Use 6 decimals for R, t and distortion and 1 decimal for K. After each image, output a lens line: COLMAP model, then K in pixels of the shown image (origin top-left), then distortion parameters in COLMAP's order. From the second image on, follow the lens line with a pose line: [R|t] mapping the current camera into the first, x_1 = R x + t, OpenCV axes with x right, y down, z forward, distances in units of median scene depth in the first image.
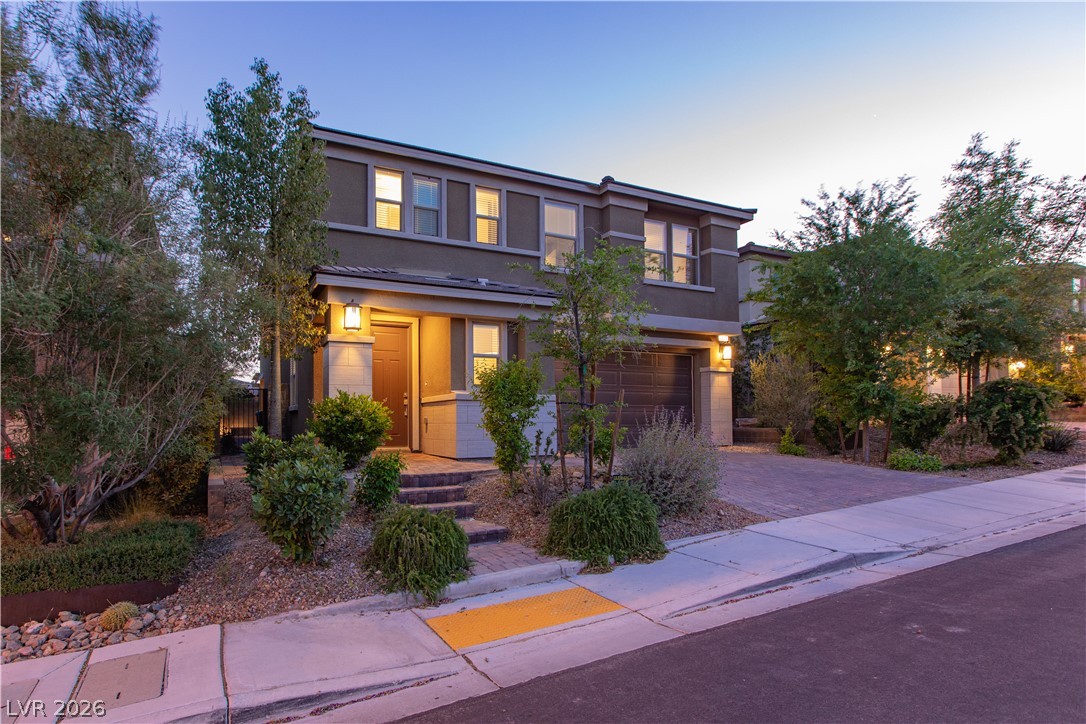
lens RADIAL K [[559.7, 0, 480.0], [0, 559.7, 407.1], [0, 0, 1]] dist [0.002827, 0.000204]
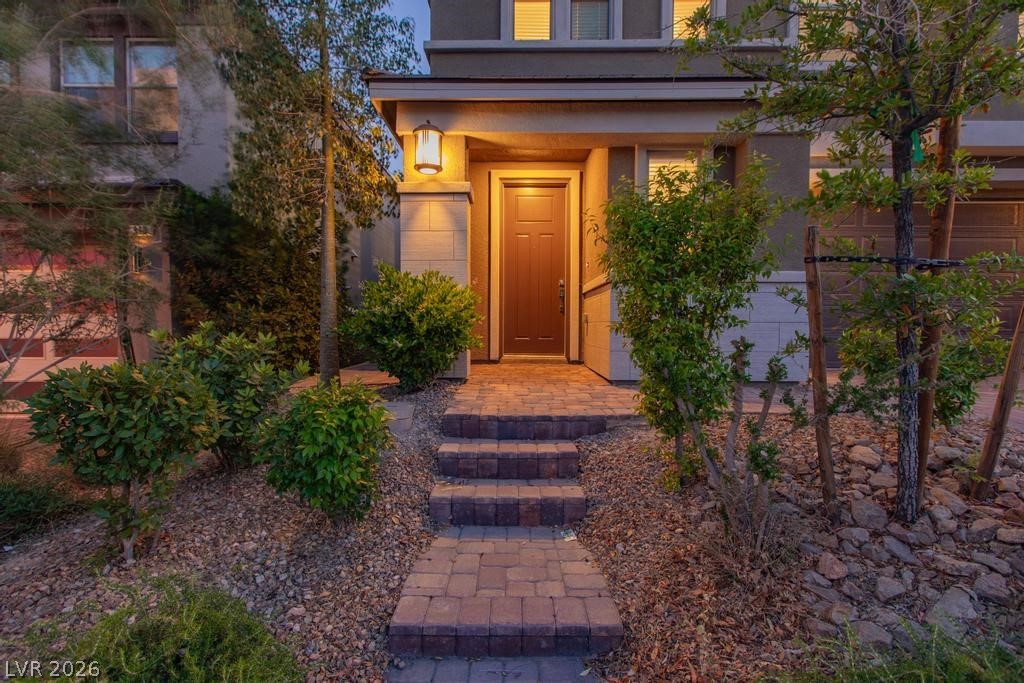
lens RADIAL K [[461.1, 0, 510.3], [0, 461.1, 340.0], [0, 0, 1]] dist [0.002762, -0.000677]
pose [[0.901306, 0.022948, -0.432575, 0.064239], [0.003929, 0.998122, 0.061137, 0.015560], [0.433166, -0.056803, 0.899523, 0.442607]]
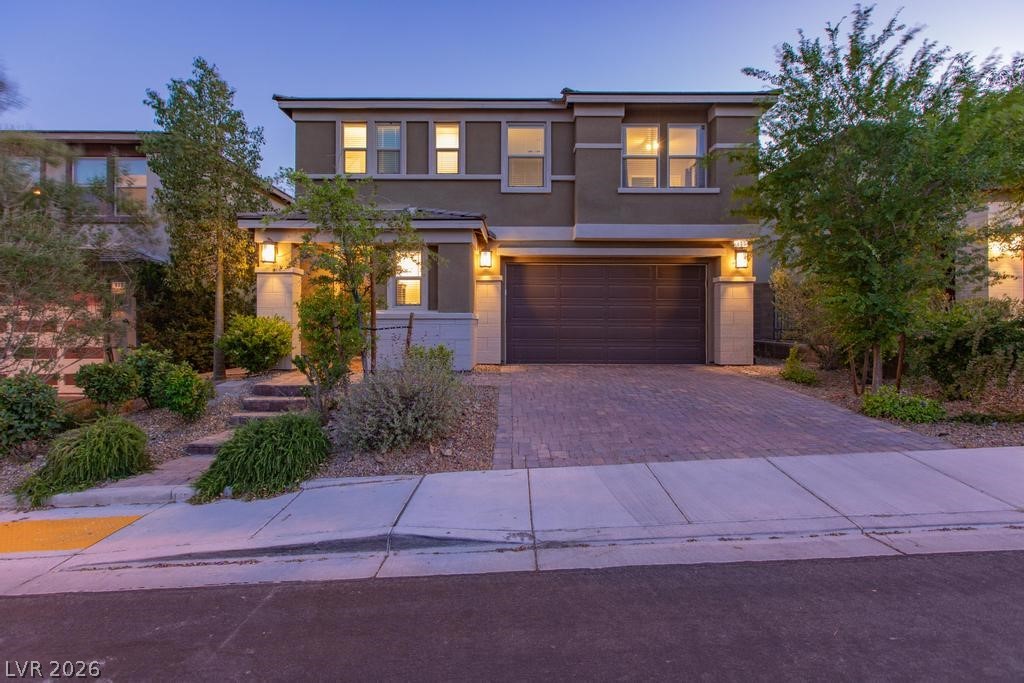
lens RADIAL K [[460.3, 0, 511.4], [0, 460.3, 320.1], [0, 0, 1]] dist [0.003768, -0.000480]
pose [[0.908647, 0.004690, -0.417539, 0.528751], [0.004674, 0.999760, 0.021401, -0.025148], [0.417539, -0.021398, 0.908407, 0.237652]]
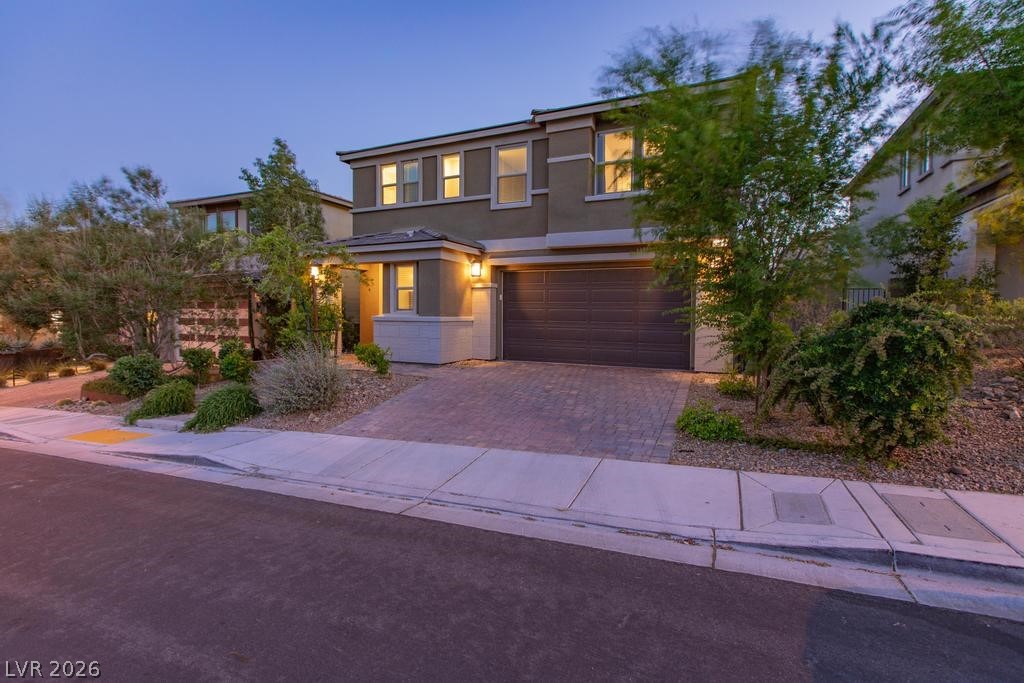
lens RADIAL K [[459.6, 0, 517.1], [0, 459.6, 327.2], [0, 0, 1]] dist [0.001760, -0.000043]
pose [[0.660384, 0.032045, -0.750244, 0.966366], [0.008784, 0.998691, 0.050389, -0.046251], [0.750876, -0.039866, 0.659238, 0.418163]]
